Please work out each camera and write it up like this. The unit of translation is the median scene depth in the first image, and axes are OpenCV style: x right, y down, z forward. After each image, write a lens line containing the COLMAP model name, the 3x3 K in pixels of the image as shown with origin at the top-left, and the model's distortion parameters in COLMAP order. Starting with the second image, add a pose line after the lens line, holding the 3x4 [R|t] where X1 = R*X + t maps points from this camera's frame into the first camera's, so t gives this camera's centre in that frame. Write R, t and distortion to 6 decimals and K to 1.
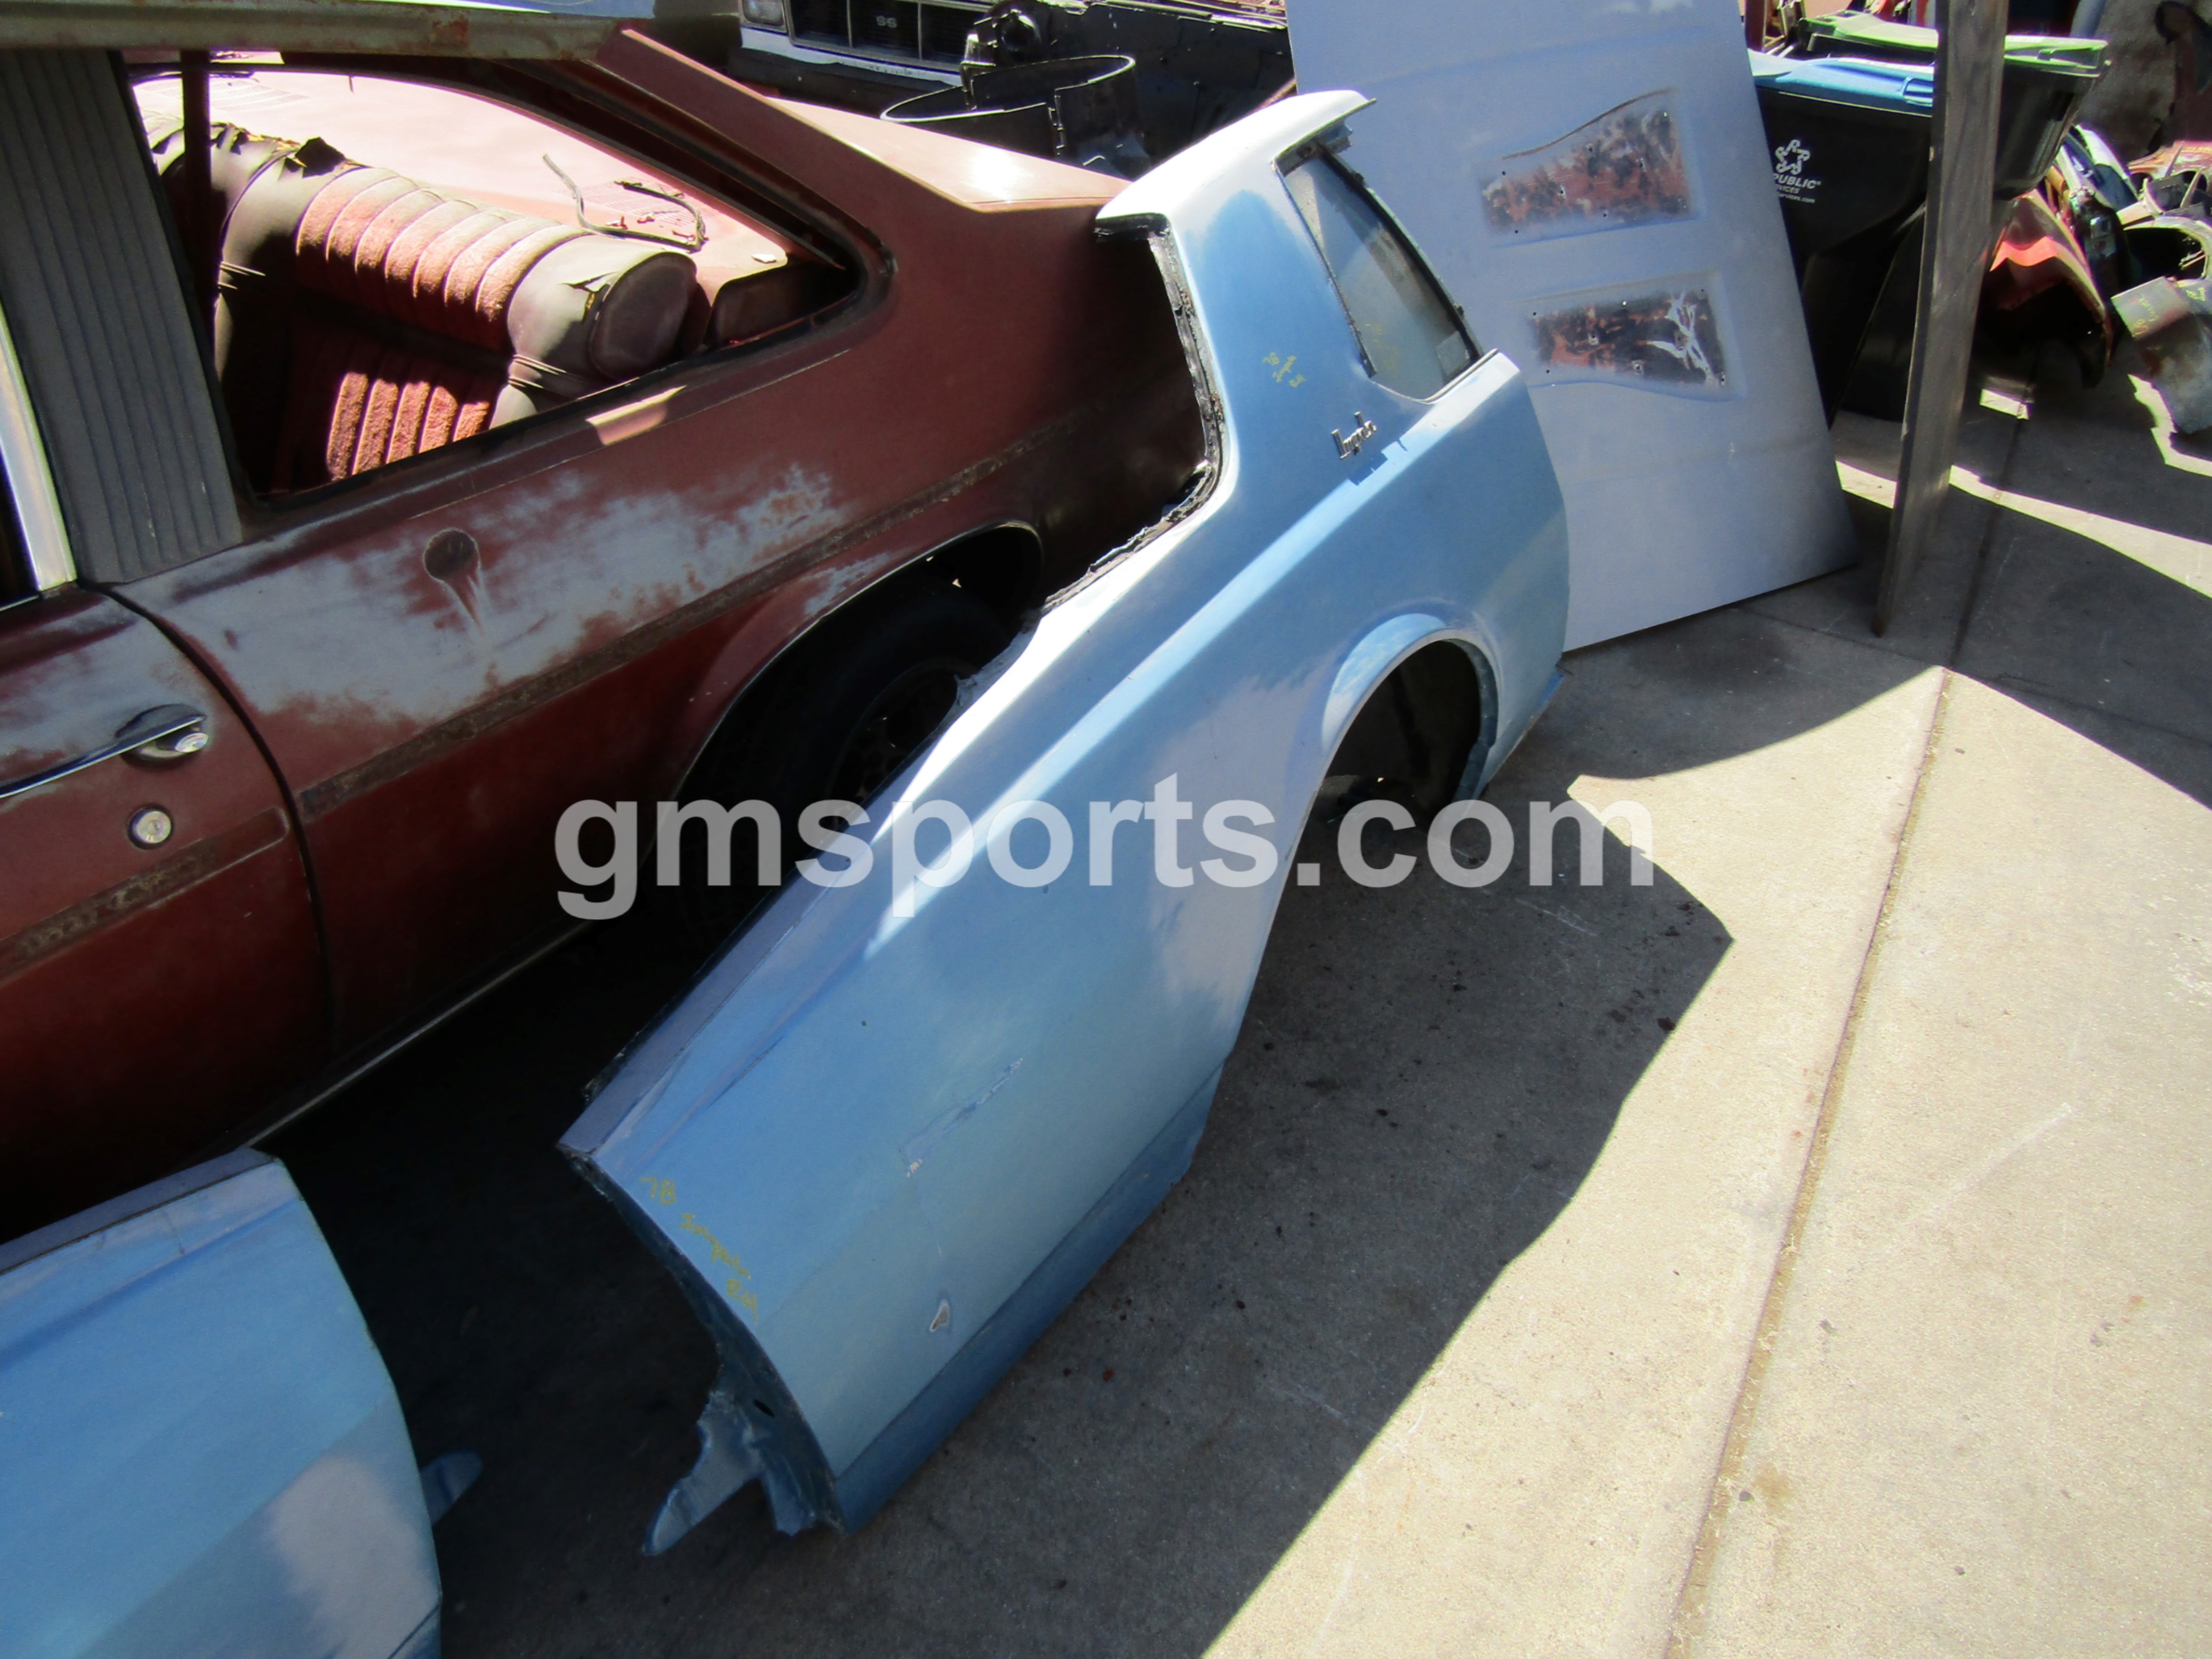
lens RADIAL K [[1573.0, 0, 1118.2], [0, 1573.0, 821.2], [0, 0, 1]] dist [-0.007963, 0.000776]
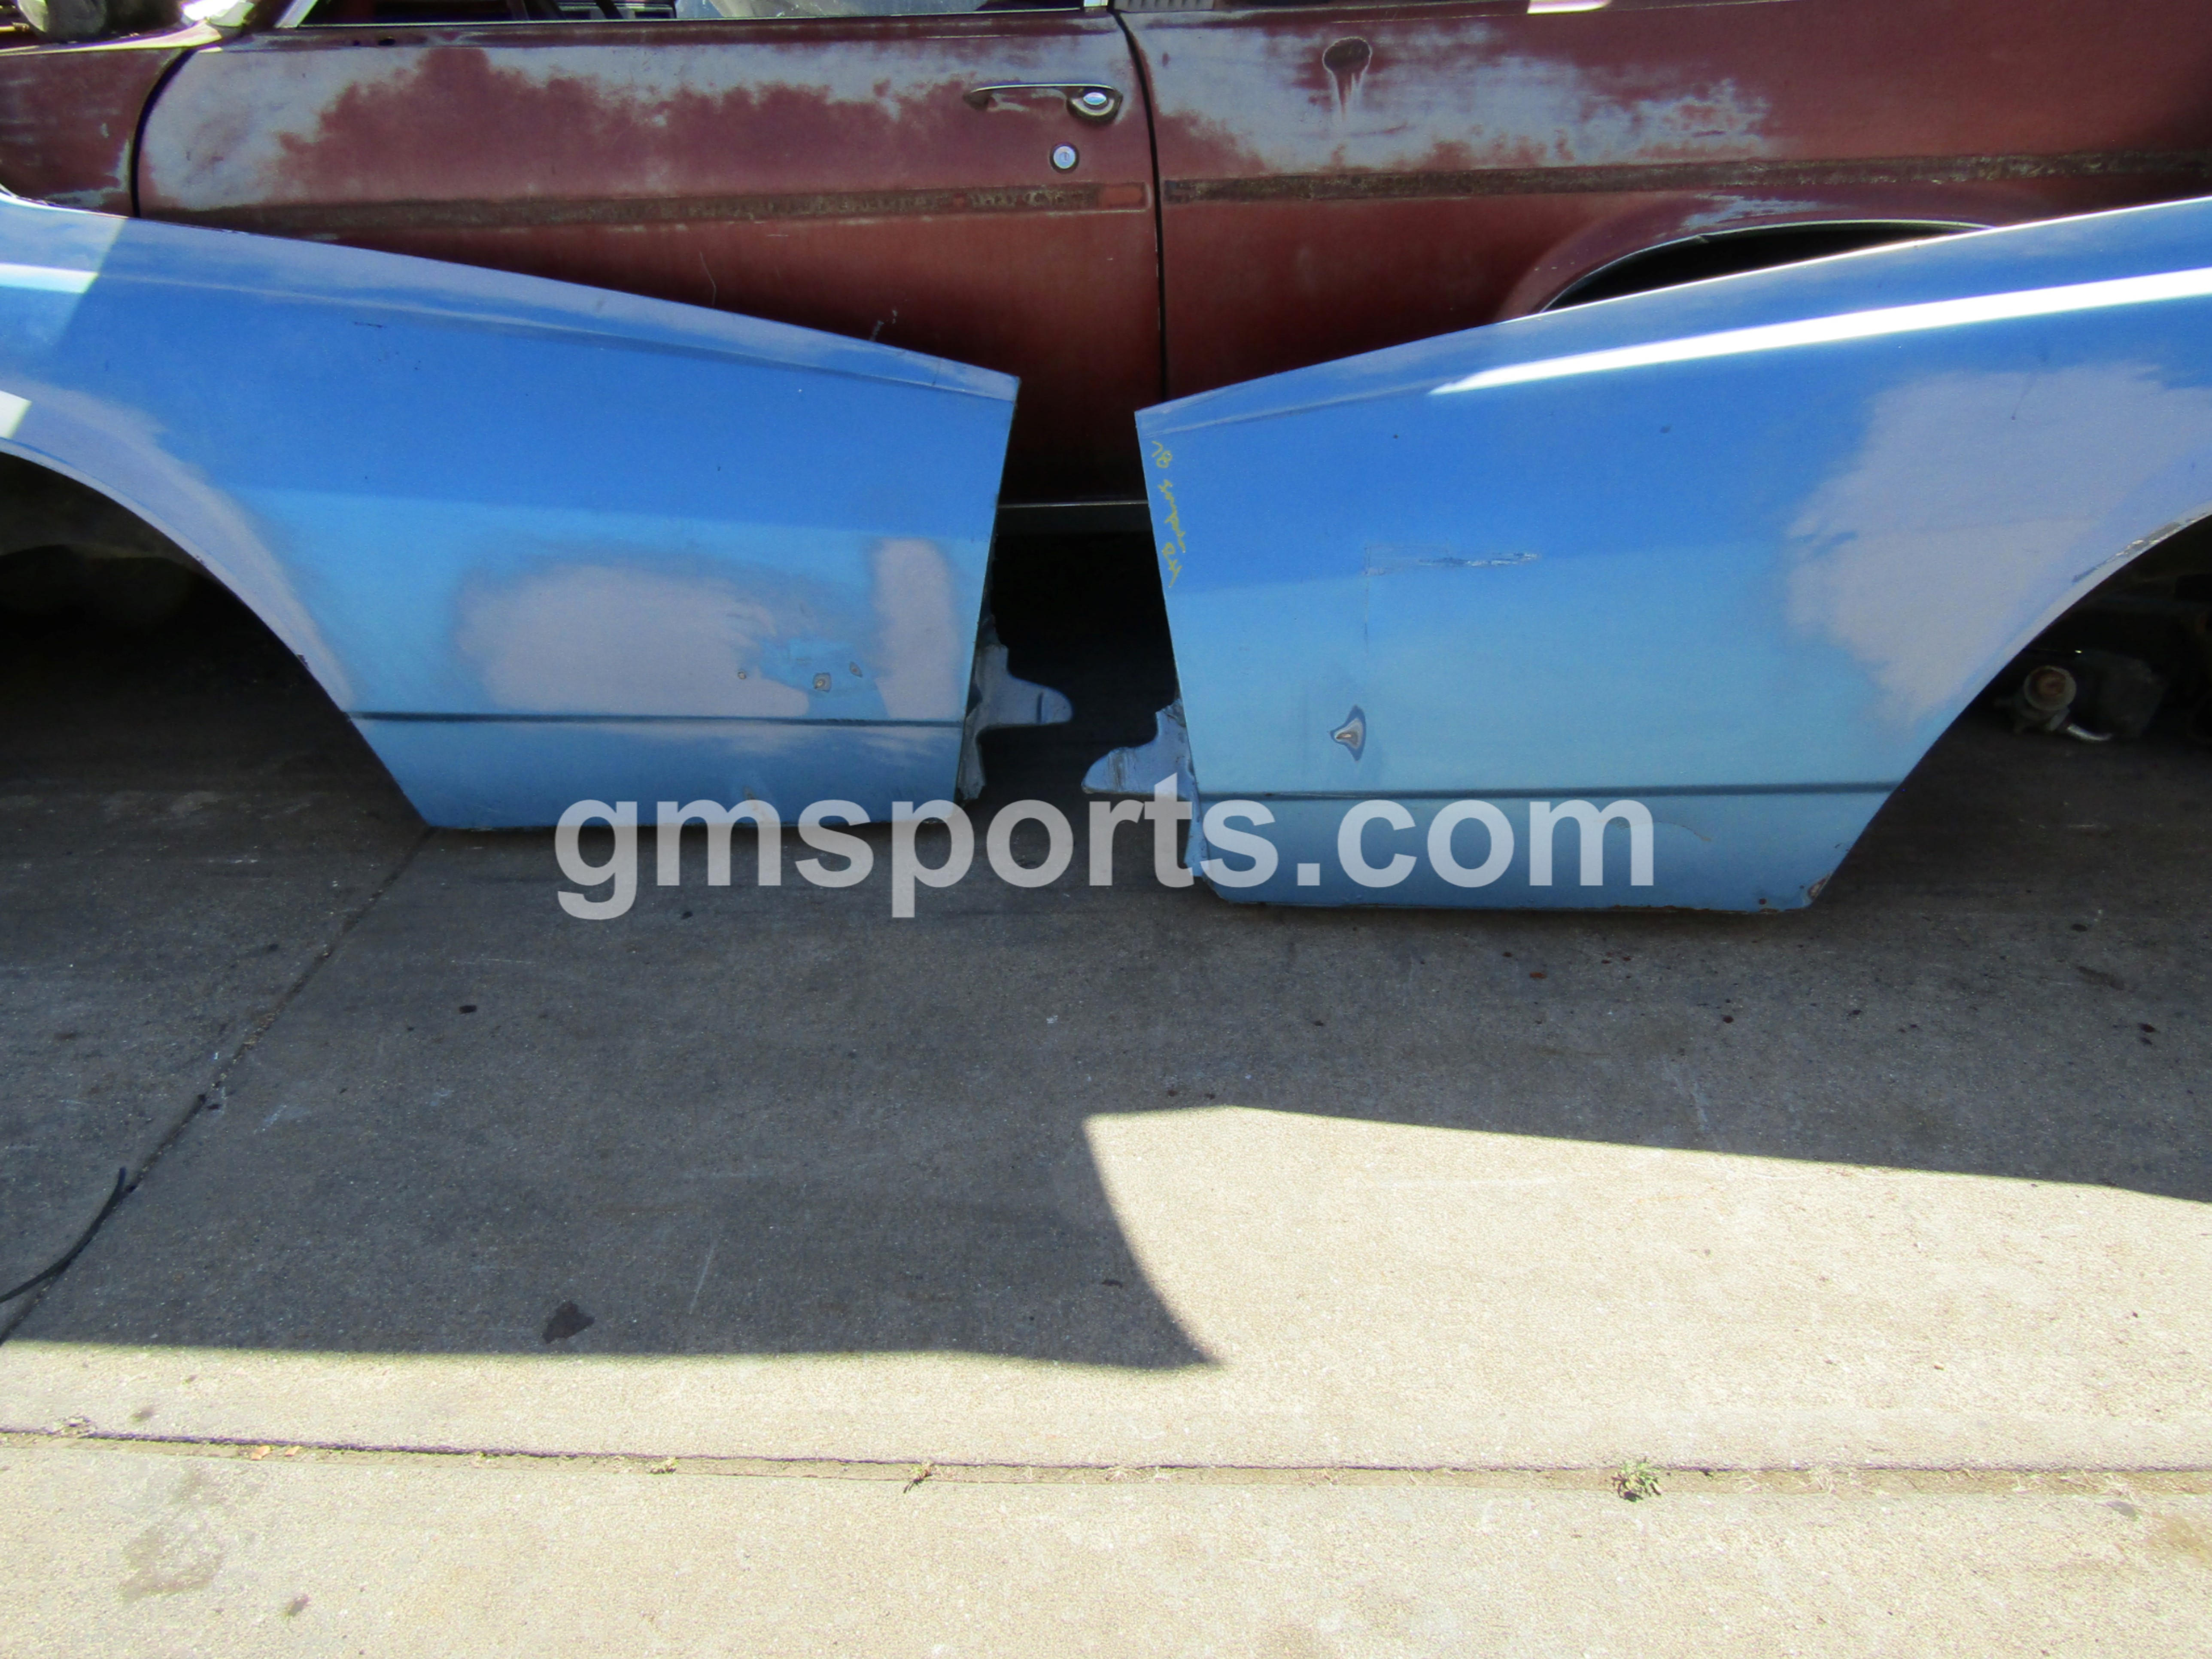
lens RADIAL K [[1573.0, 0, 1111.5], [0, 1573.0, 835.2], [0, 0, 1]] dist [-0.007963, 0.000776]
pose [[0.480161, 0.326620, -0.814104, 0.590683], [-0.432451, 0.895609, 0.104259, 0.281755], [0.763172, 0.301999, 0.571284, 0.239199]]
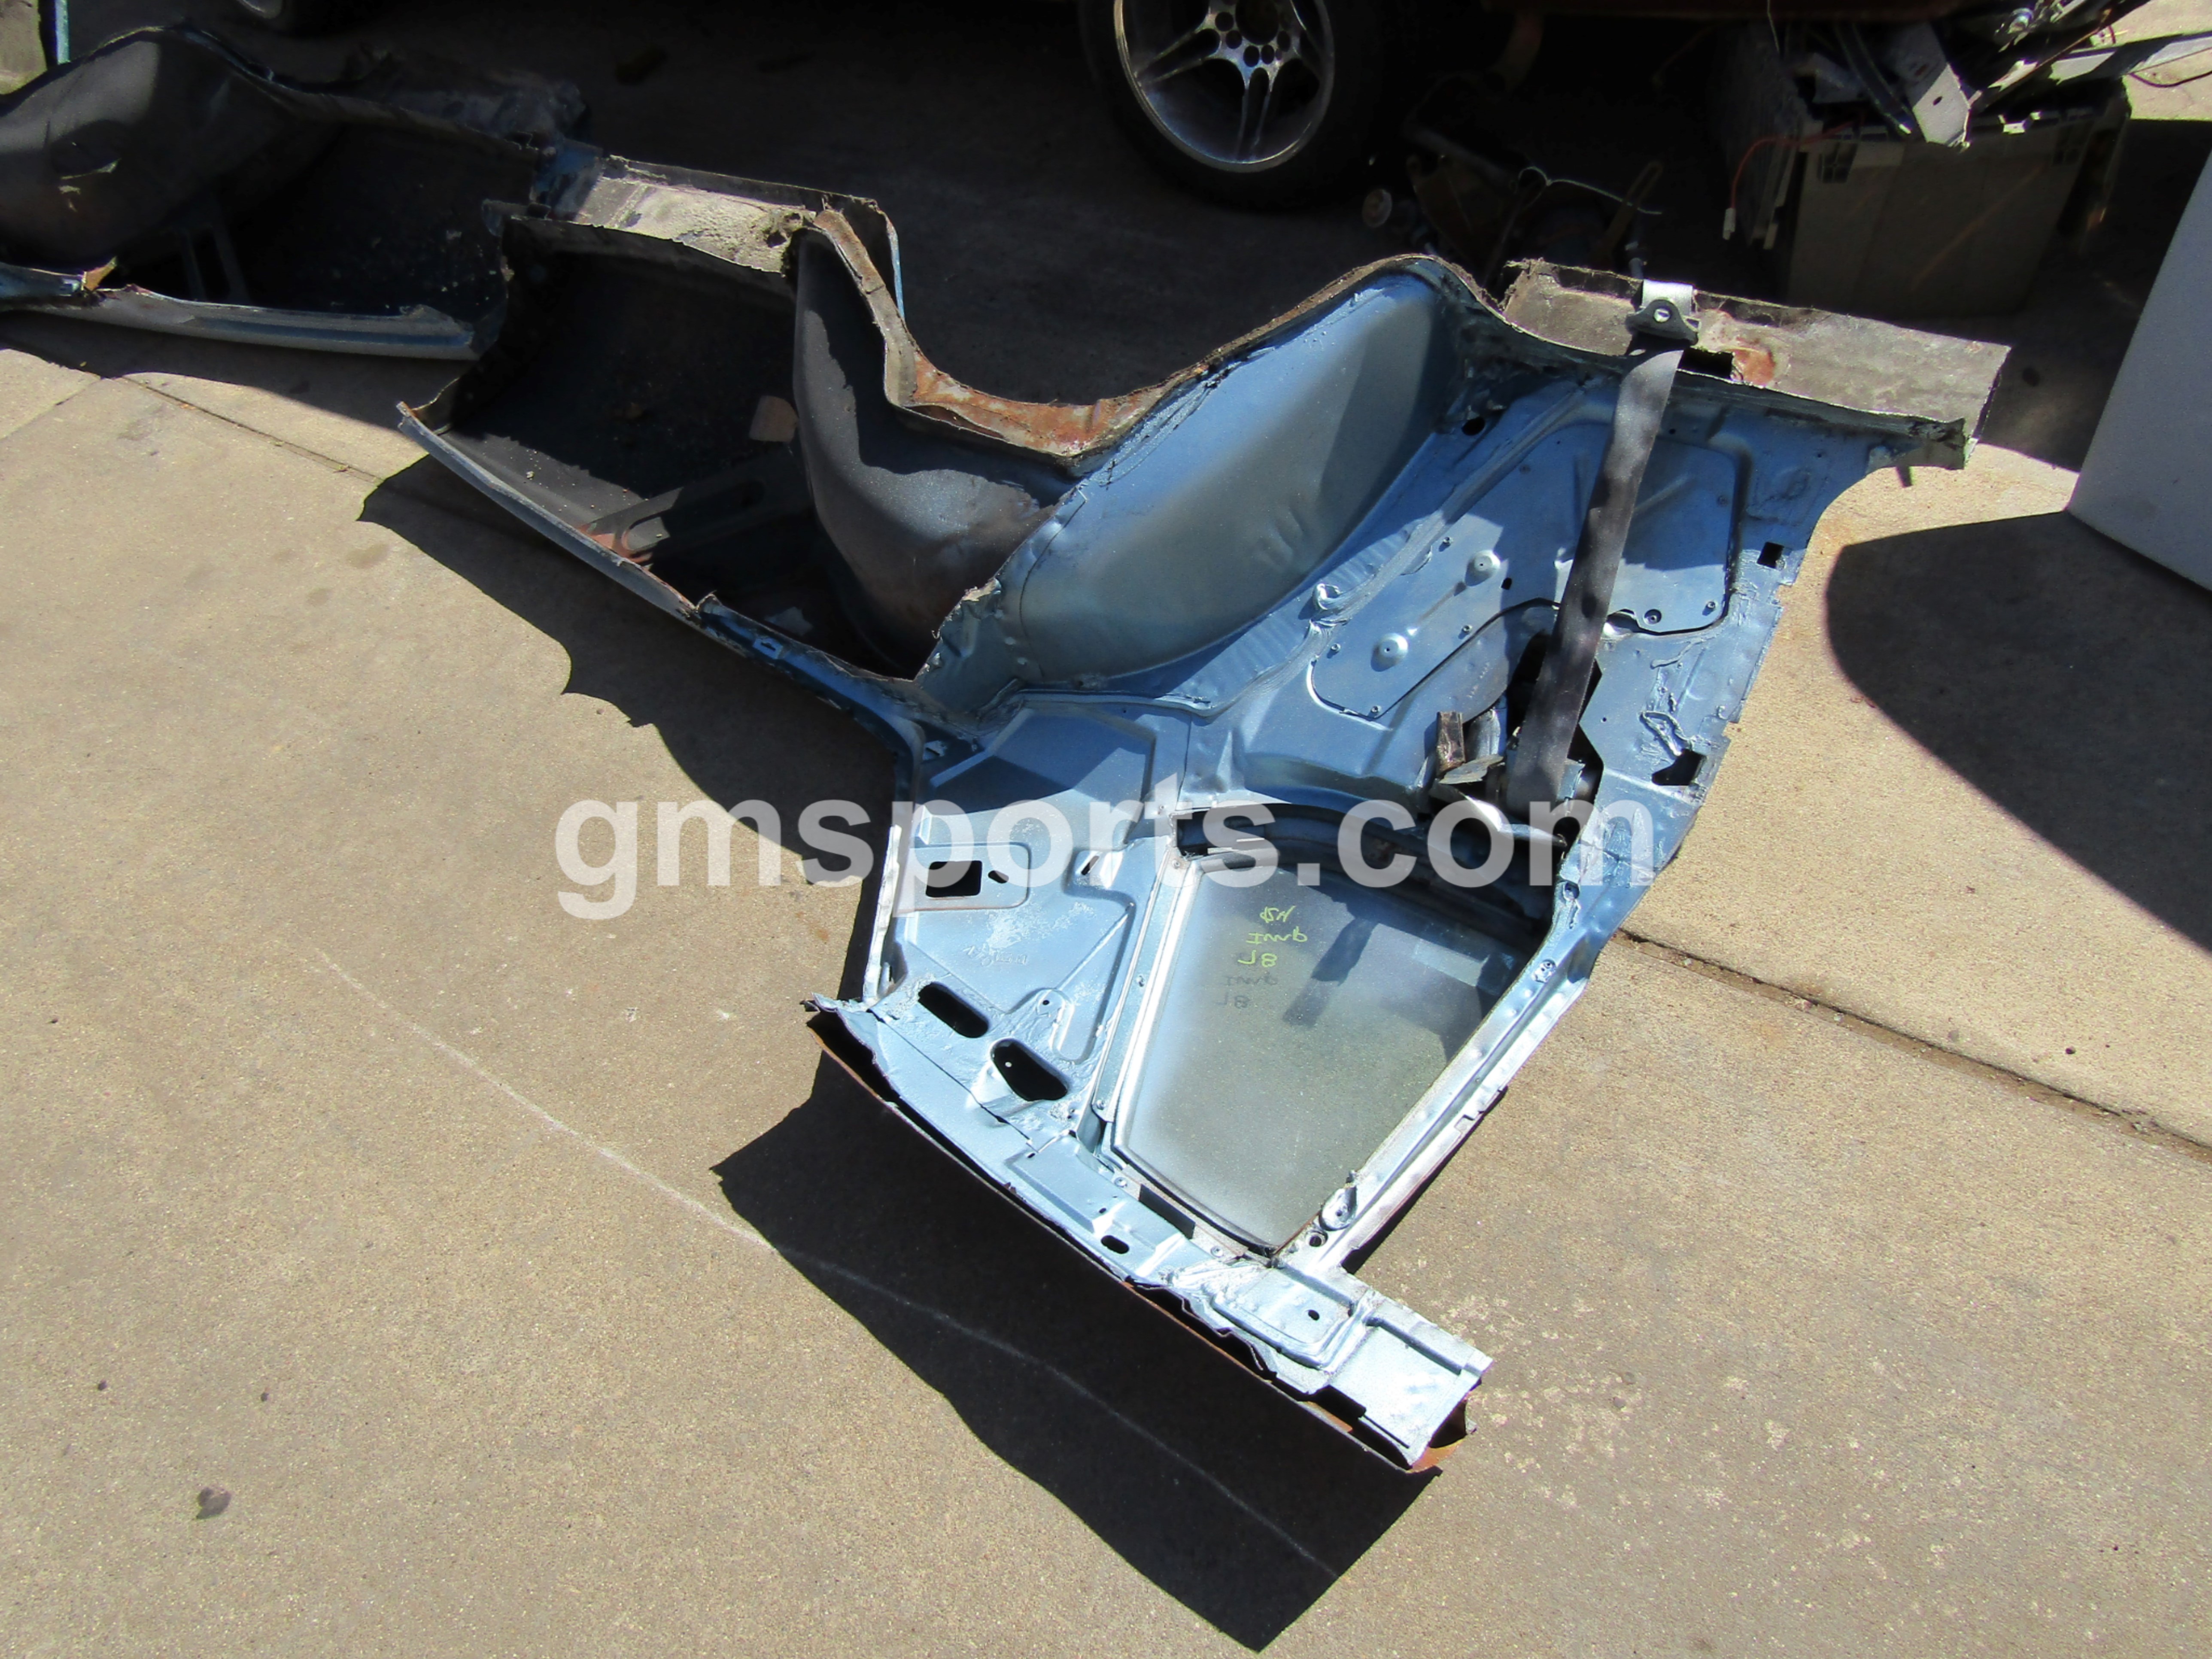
lens RADIAL K [[1573.0, 0, 1107.8], [0, 1573.0, 842.7], [0, 0, 1]] dist [-0.007963, 0.000776]
pose [[-0.053938, 0.690522, -0.721297, 1.386977], [-0.438661, 0.632529, 0.638344, -0.419295], [0.897032, 0.350836, 0.268788, 0.970728]]
